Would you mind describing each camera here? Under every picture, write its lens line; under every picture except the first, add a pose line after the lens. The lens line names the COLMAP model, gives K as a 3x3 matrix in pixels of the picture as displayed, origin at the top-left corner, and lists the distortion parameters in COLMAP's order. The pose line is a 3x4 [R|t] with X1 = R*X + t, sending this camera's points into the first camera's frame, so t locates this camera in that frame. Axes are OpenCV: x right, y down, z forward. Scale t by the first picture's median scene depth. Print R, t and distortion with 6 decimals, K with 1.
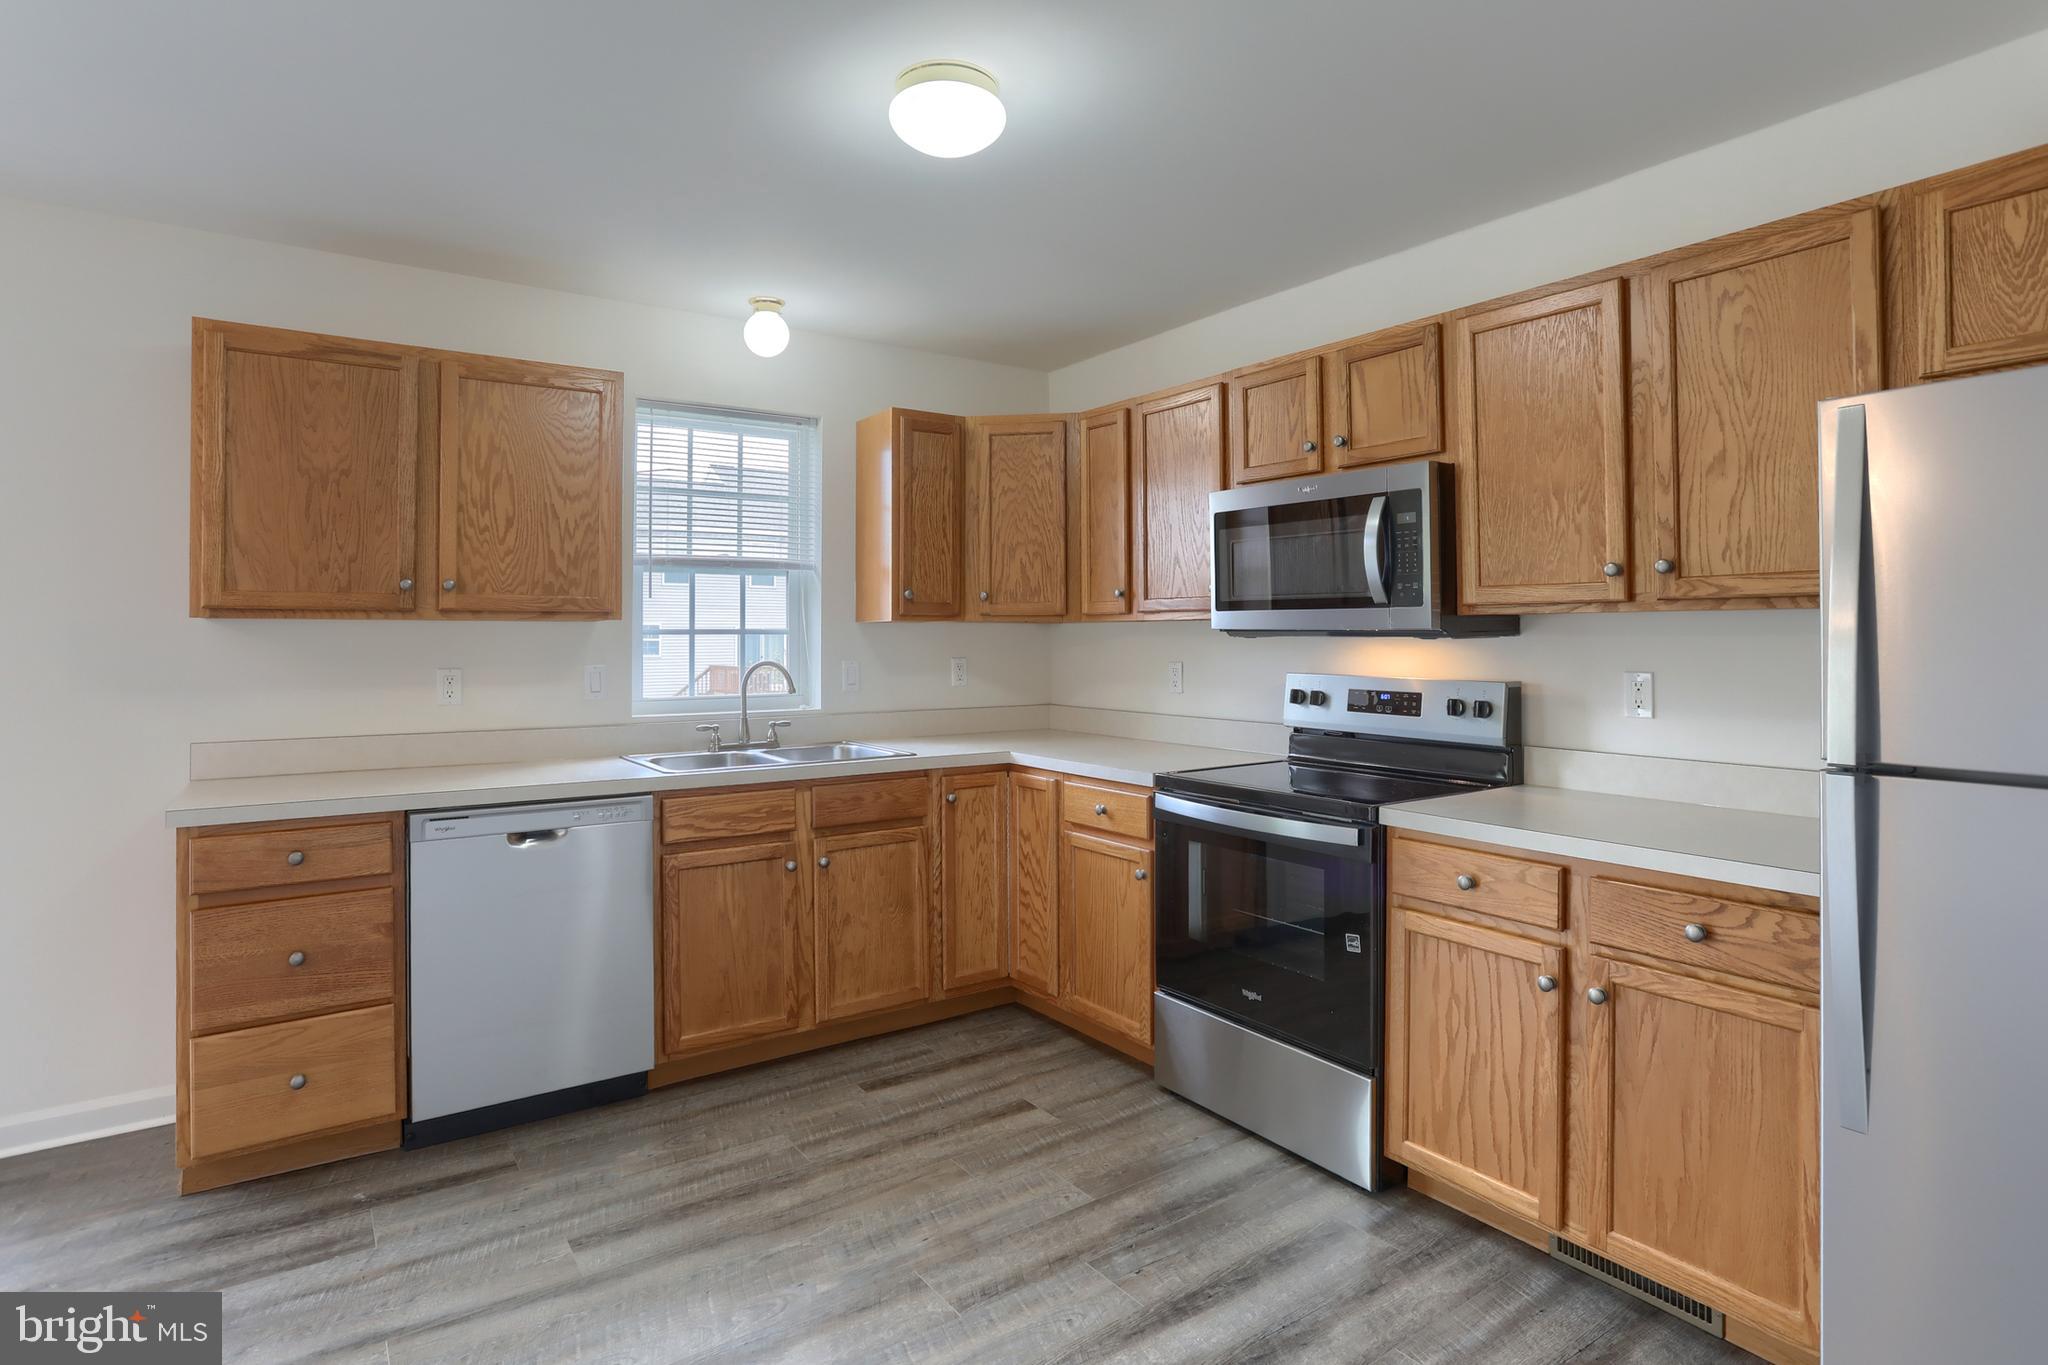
lens RADIAL K [[1061.3, 0, 1022.0], [0, 1061.3, 623.3], [0, 0, 1]] dist [-0.050457, 0.023978]
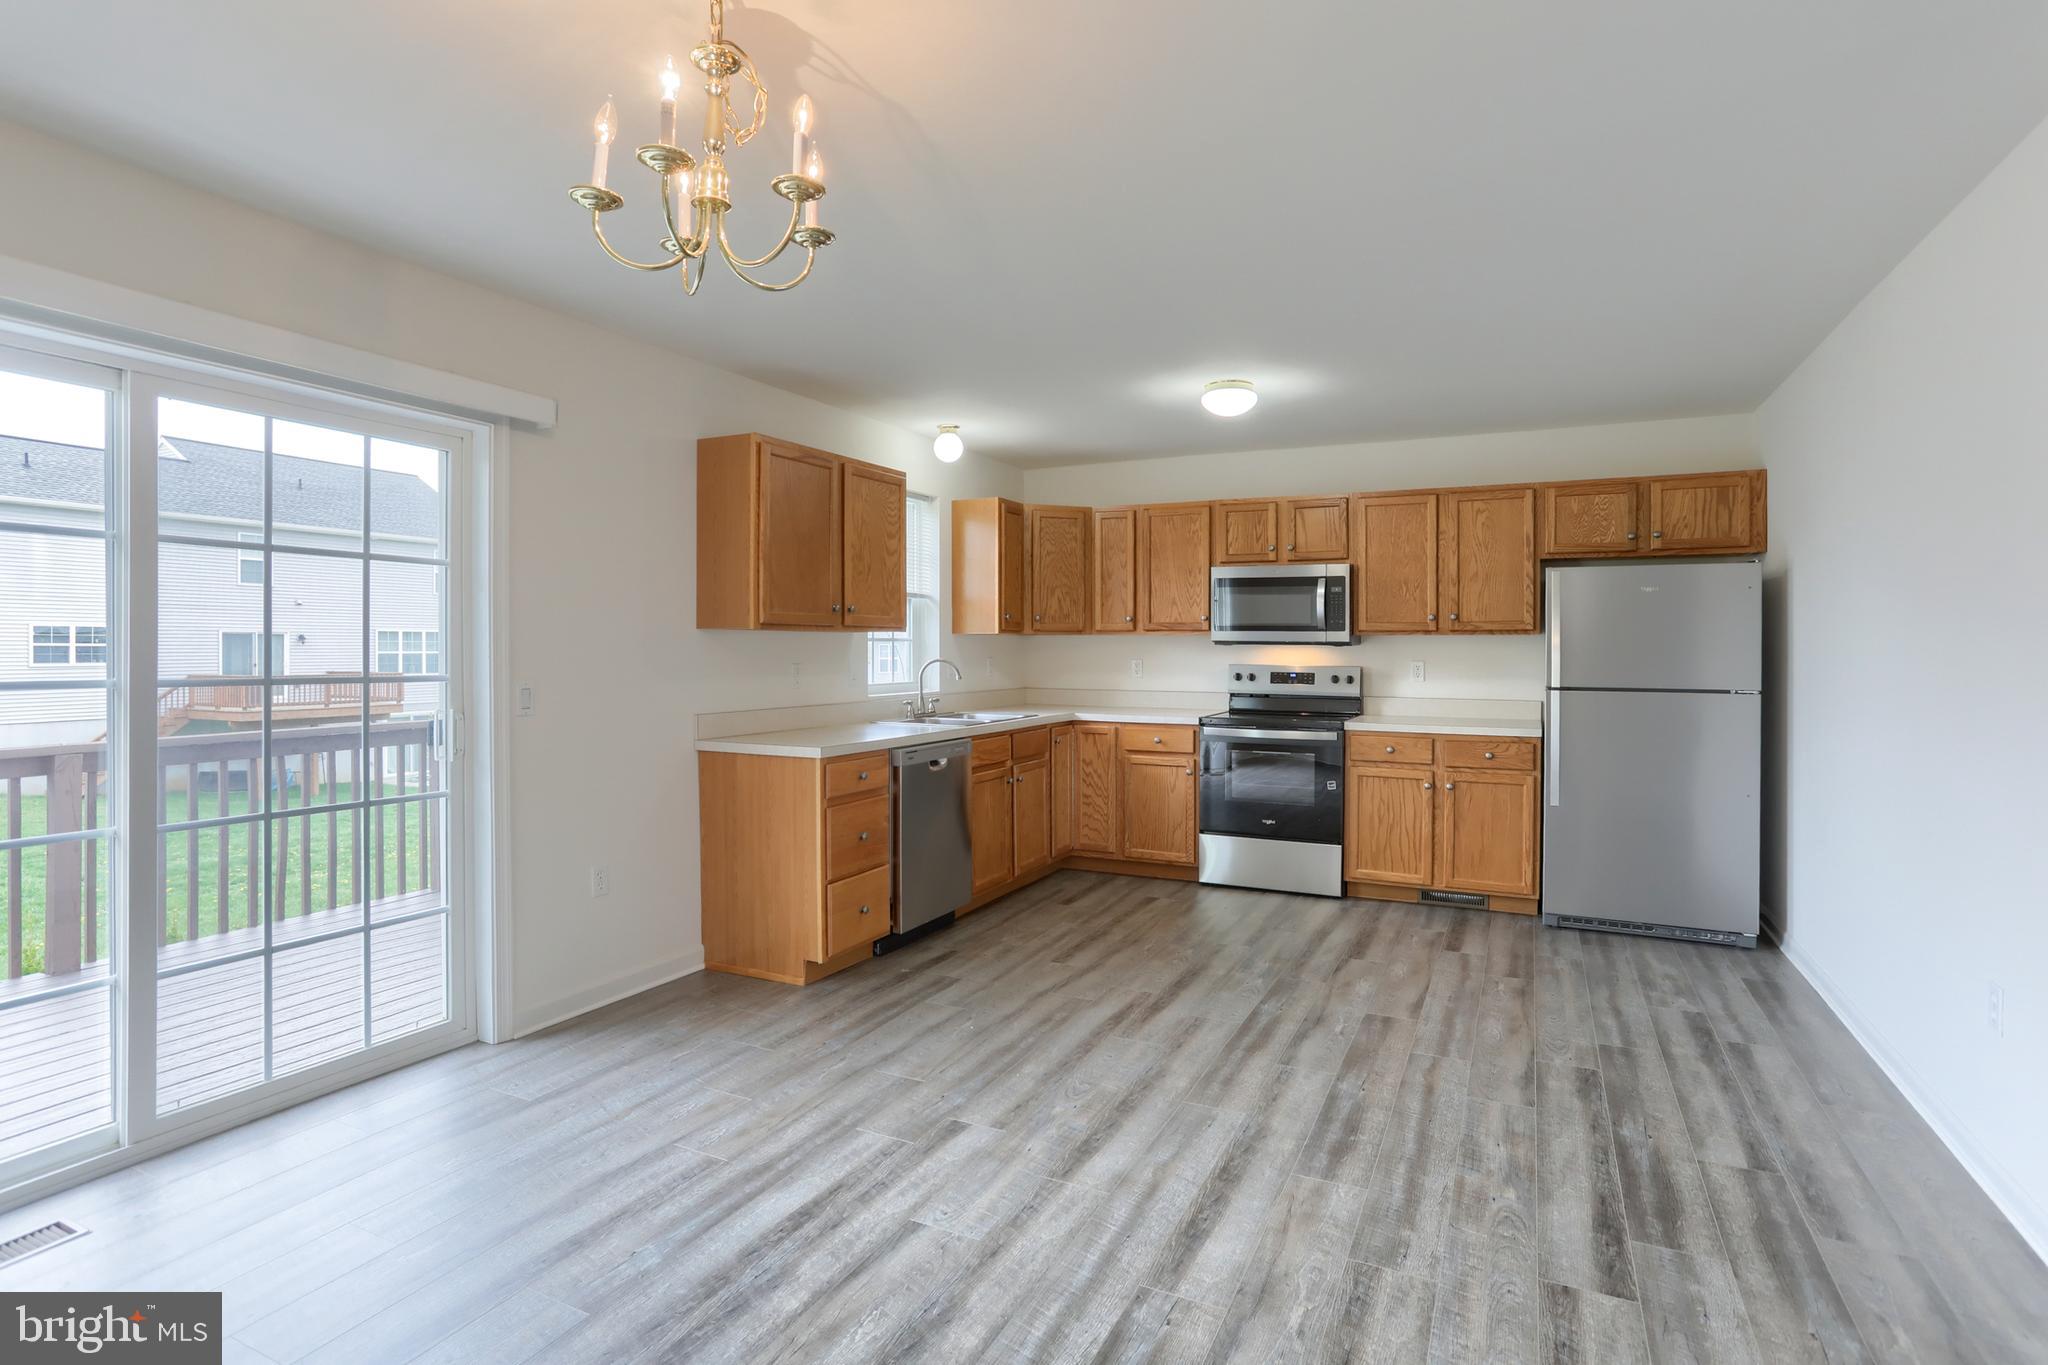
lens RADIAL K [[1038.0, 0, 1016.9], [0, 1038.0, 643.6], [0, 0, 1]] dist [-0.050845, 0.032220]
pose [[0.879500, 0.005881, 0.475863, -1.129542], [-0.011055, 0.999906, 0.008075, -0.000003], [-0.475771, -0.012362, 0.879482, -0.502662]]
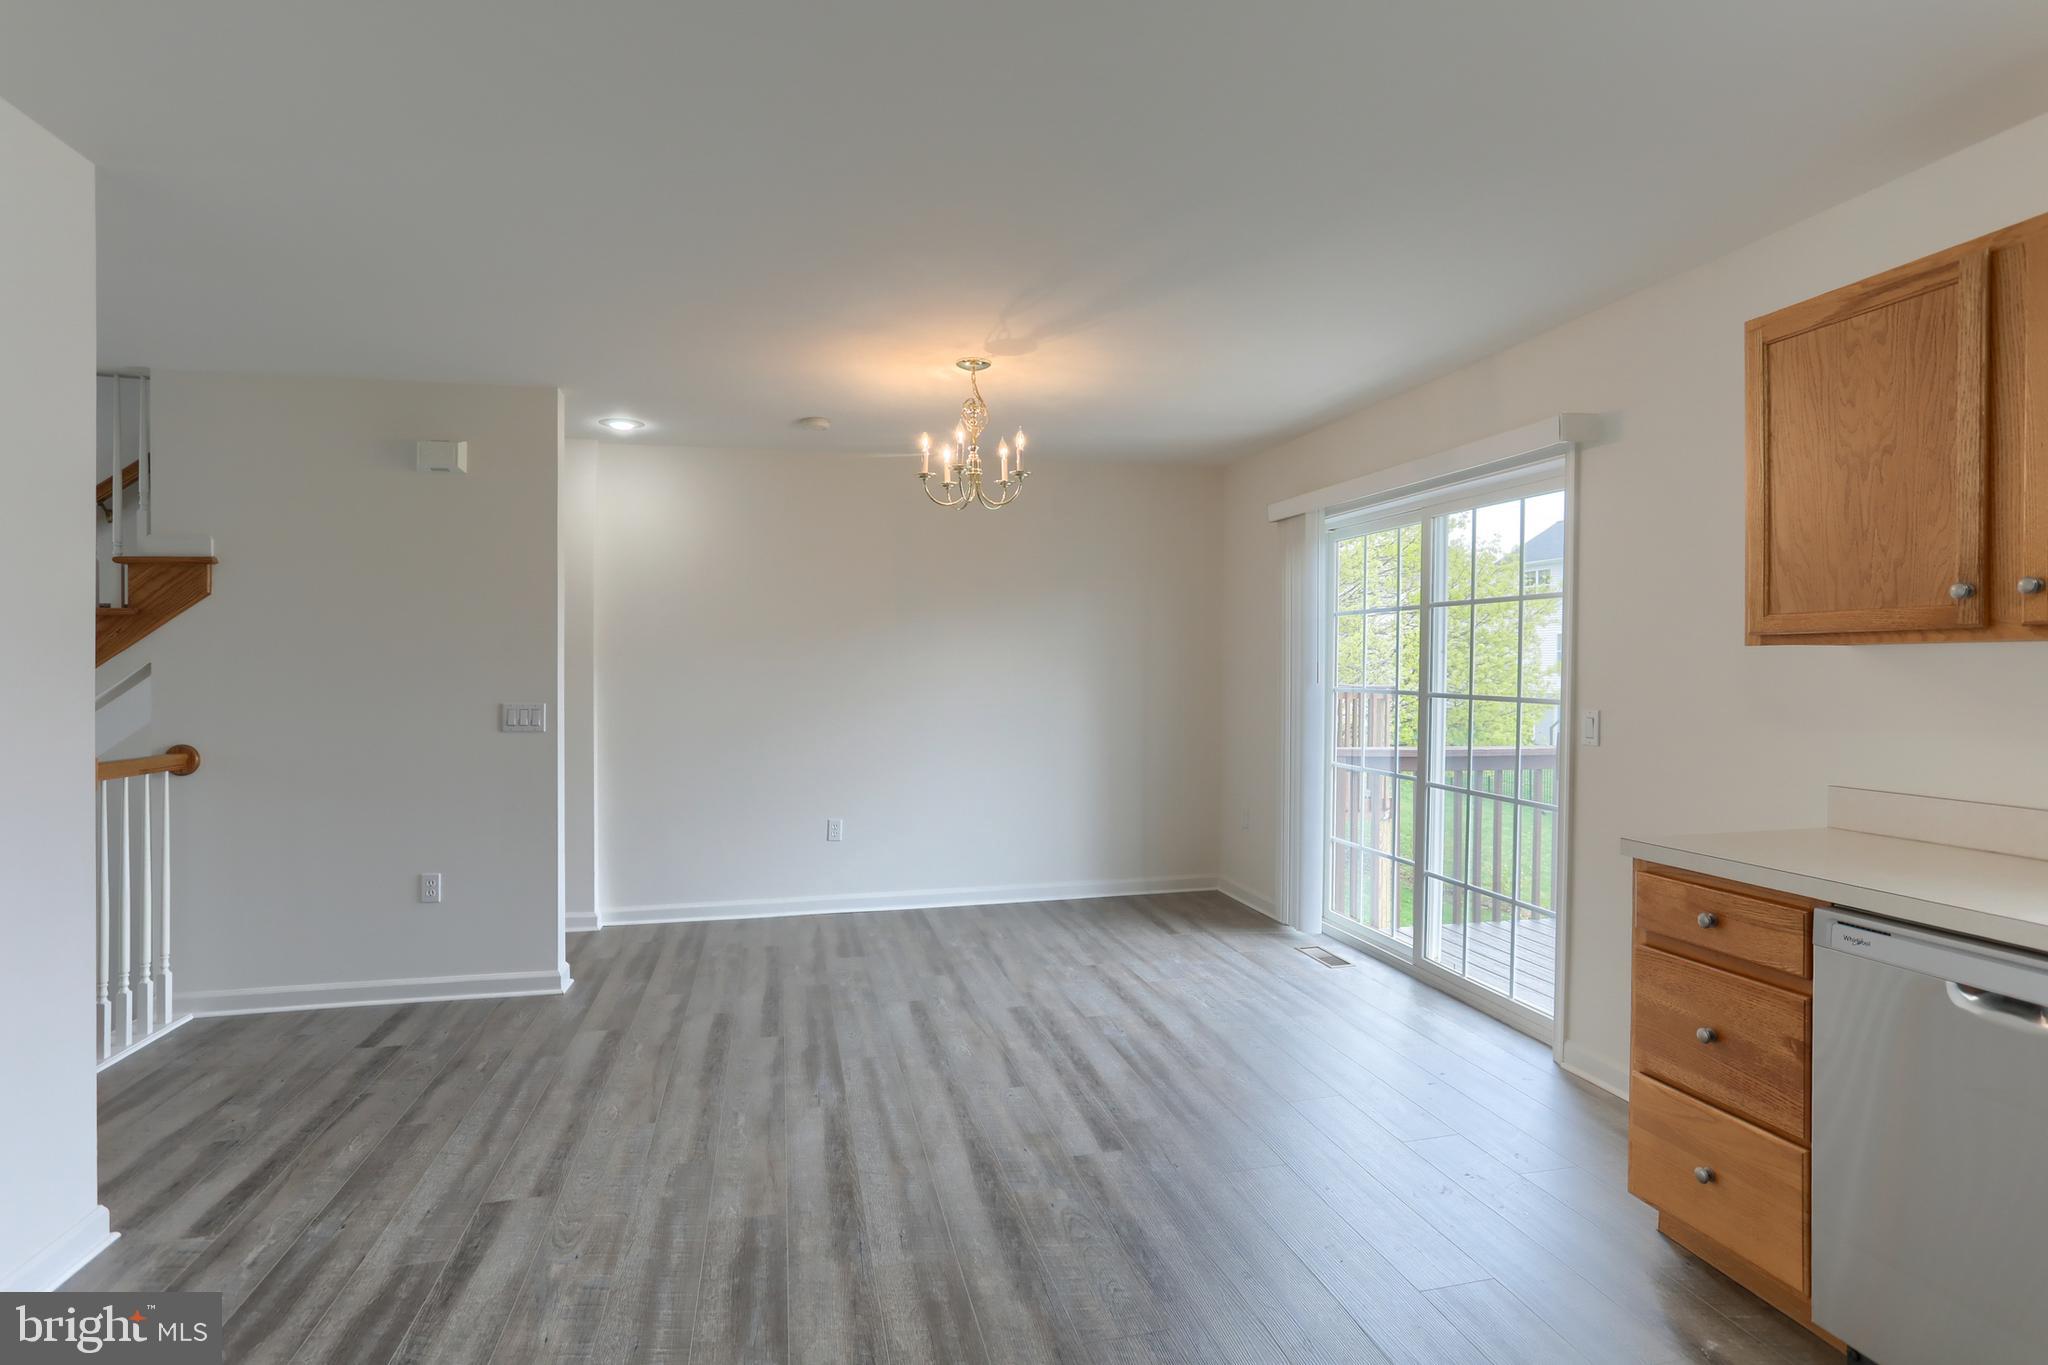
lens RADIAL K [[1018.9, 0, 1047.3], [0, 1018.9, 676.1], [0, 0, 1]] dist [-0.050439, 0.032662]
pose [[-0.346400, 0.009505, -0.938039, 0.248833], [0.013057, 0.999901, 0.005310, 0.008256], [0.937996, -0.010408, -0.346489, 0.688582]]
